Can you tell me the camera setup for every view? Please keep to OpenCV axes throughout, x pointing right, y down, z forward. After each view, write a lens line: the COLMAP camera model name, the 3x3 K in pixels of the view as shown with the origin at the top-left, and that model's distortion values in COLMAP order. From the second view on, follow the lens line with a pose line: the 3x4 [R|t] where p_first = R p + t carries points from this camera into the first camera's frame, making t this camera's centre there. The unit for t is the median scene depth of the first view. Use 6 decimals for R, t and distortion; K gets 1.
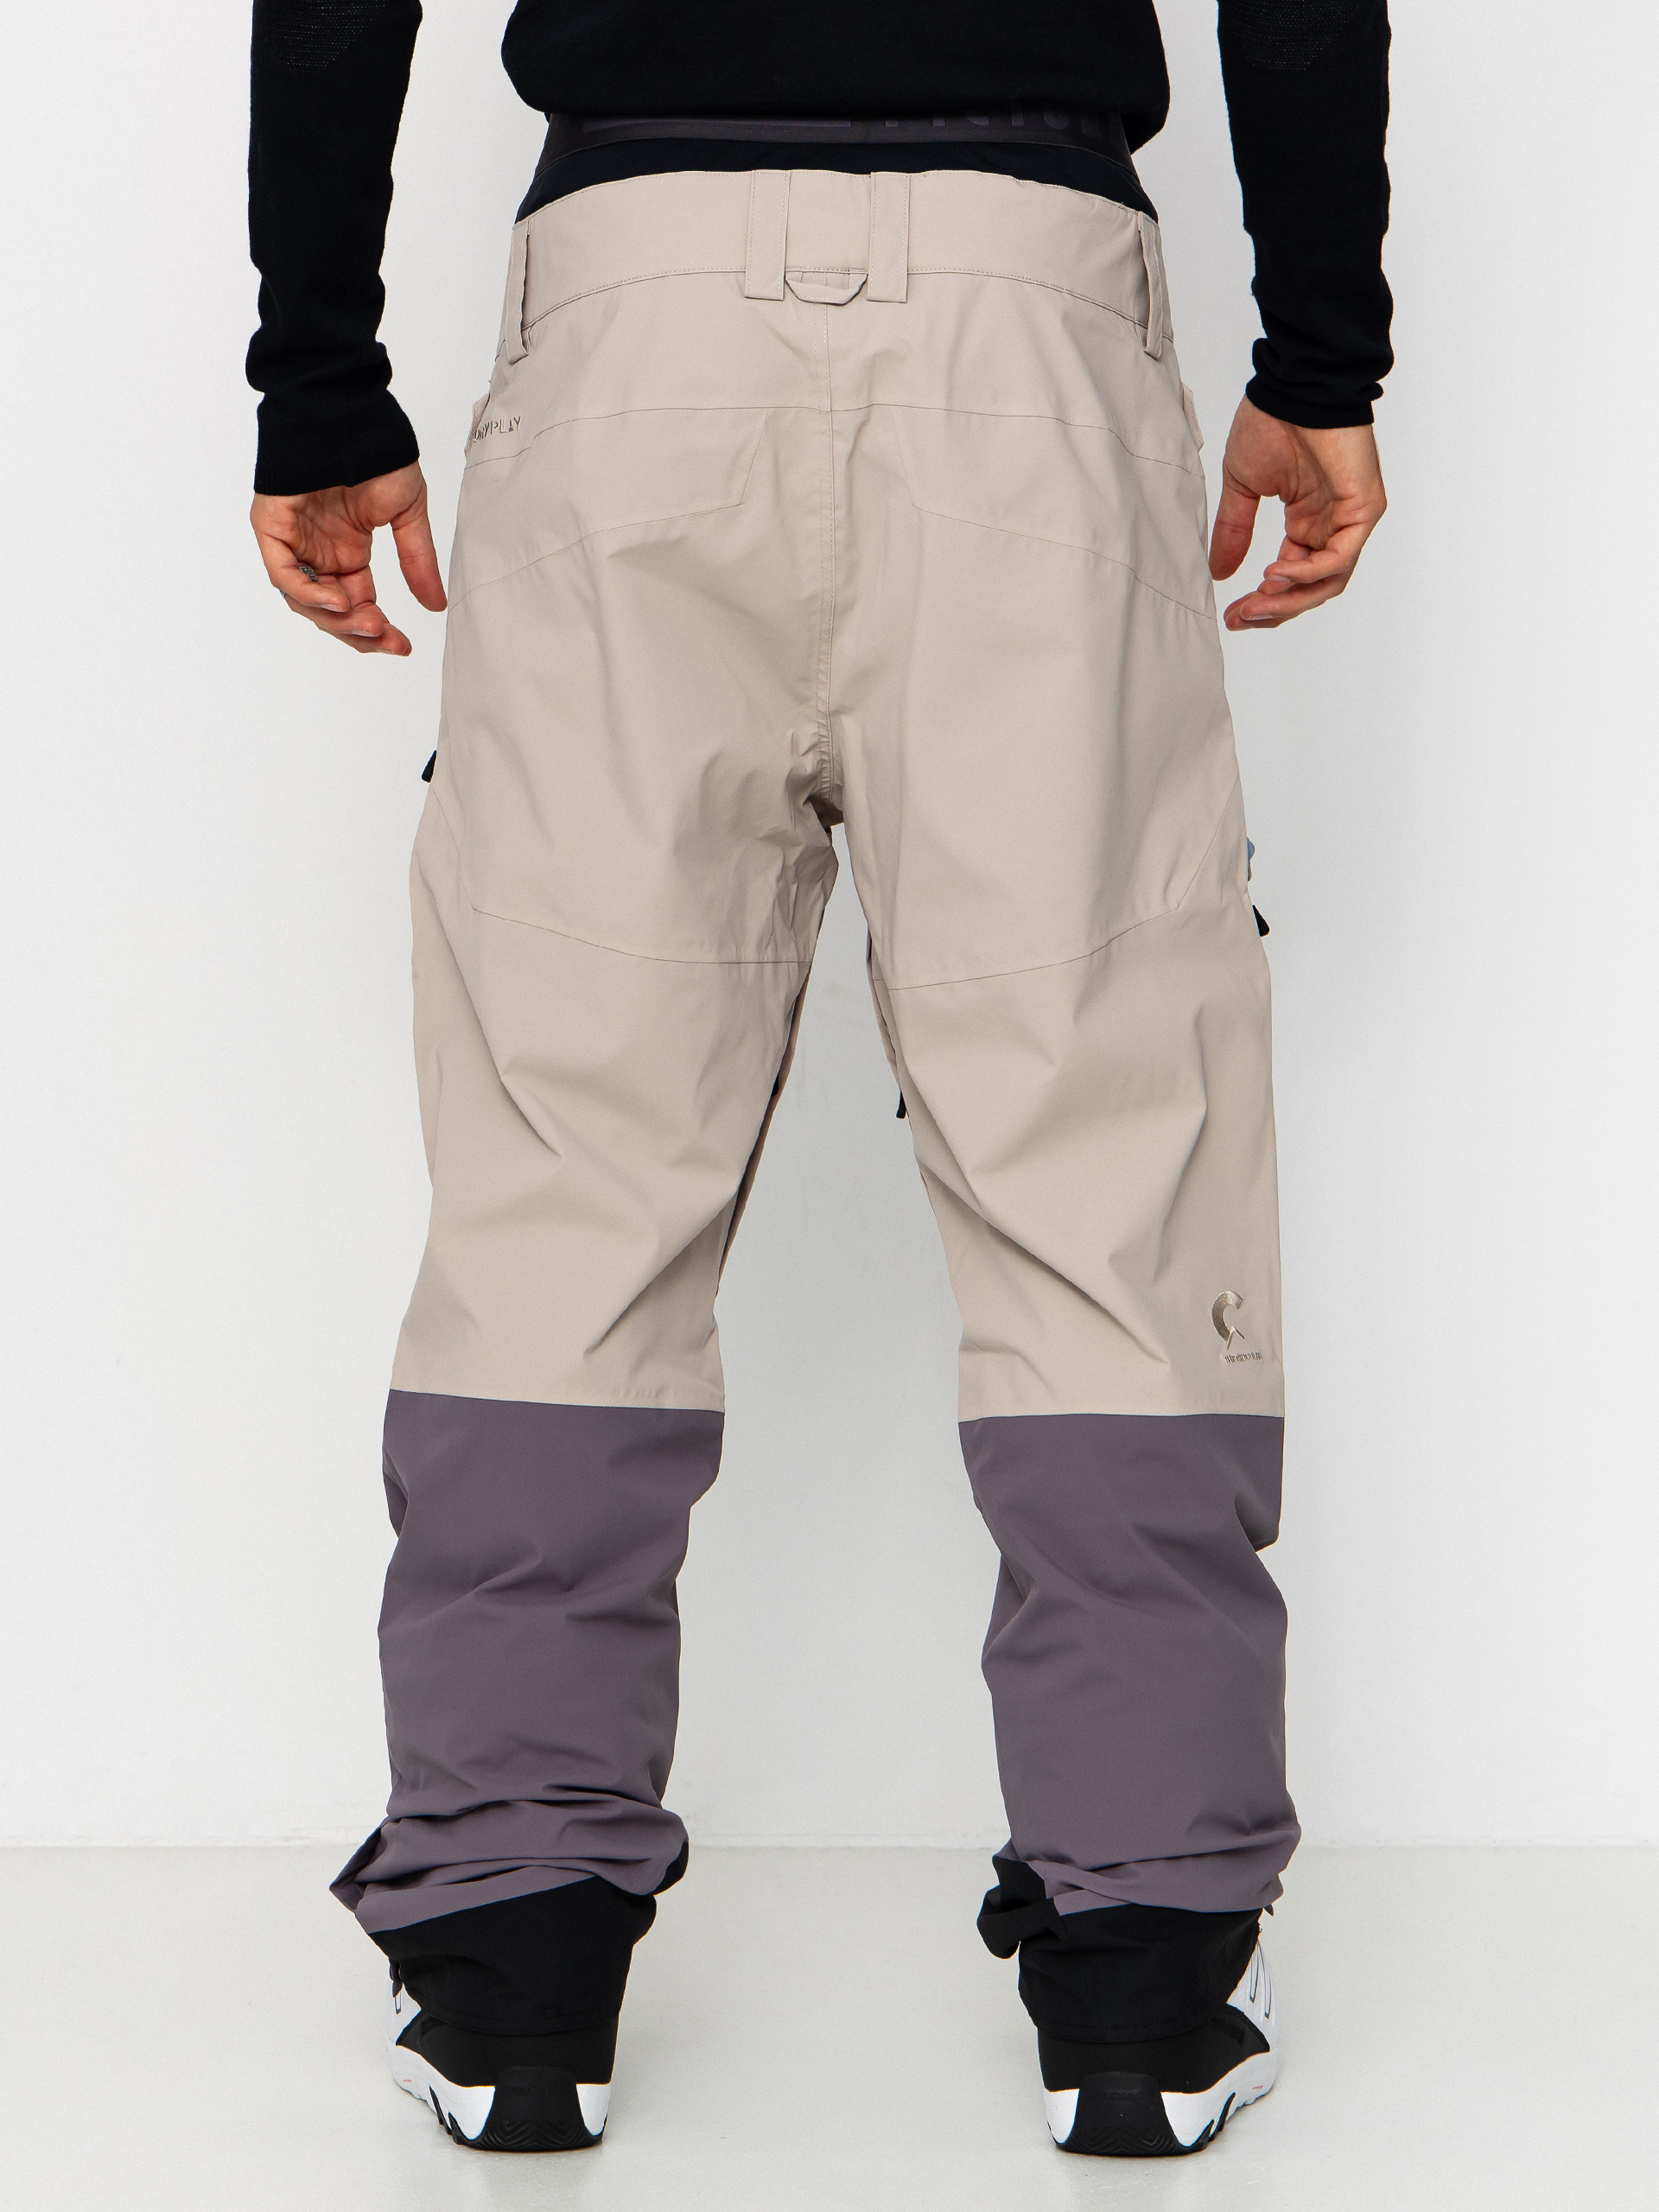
lens RADIAL K [[4058.1, 0, 829.3], [0, 4058.1, 927.6], [0, 0, 1]] dist [-0.512917, 1.837570]
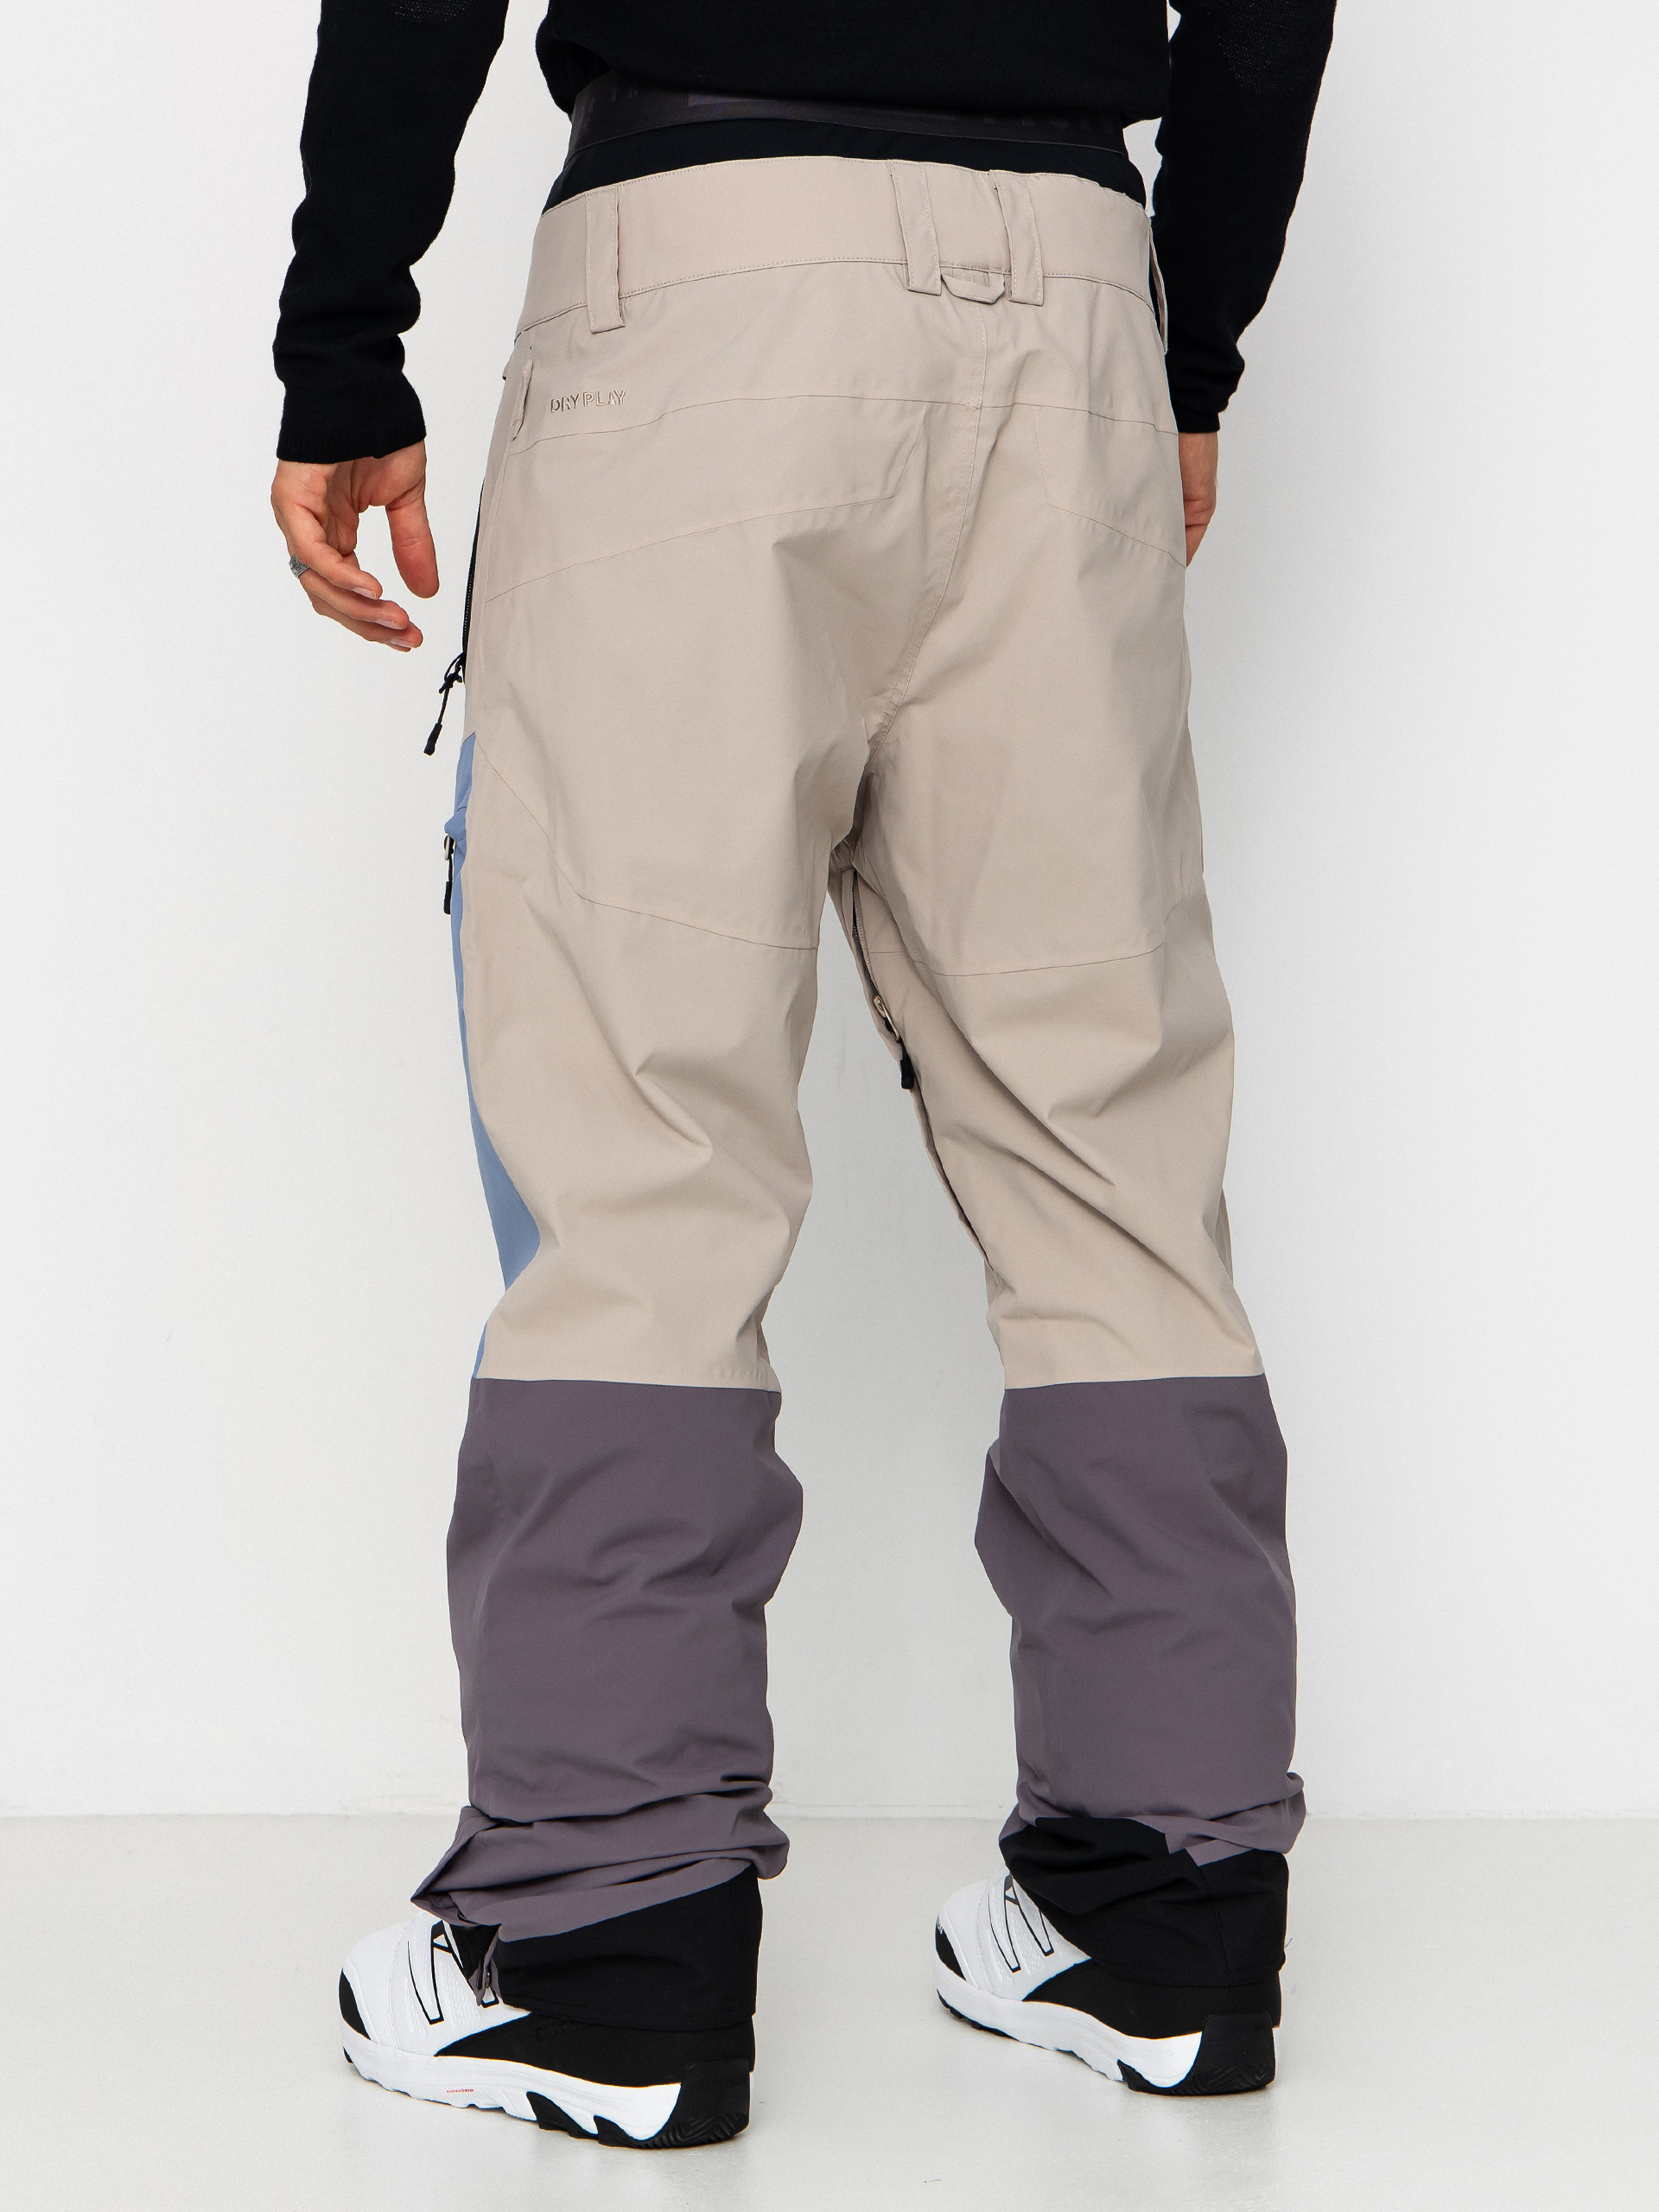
lens RADIAL K [[3971.7, 0, 829.5], [0, 3971.7, 1106.0], [0, 0, 1]] dist [-0.250129, 0.090198]
pose [[0.947235, -0.017708, 0.320050, -0.354941], [0.003550, 0.998991, 0.044764, 0.003483], [-0.320520, -0.041266, 0.946343, 0.059979]]
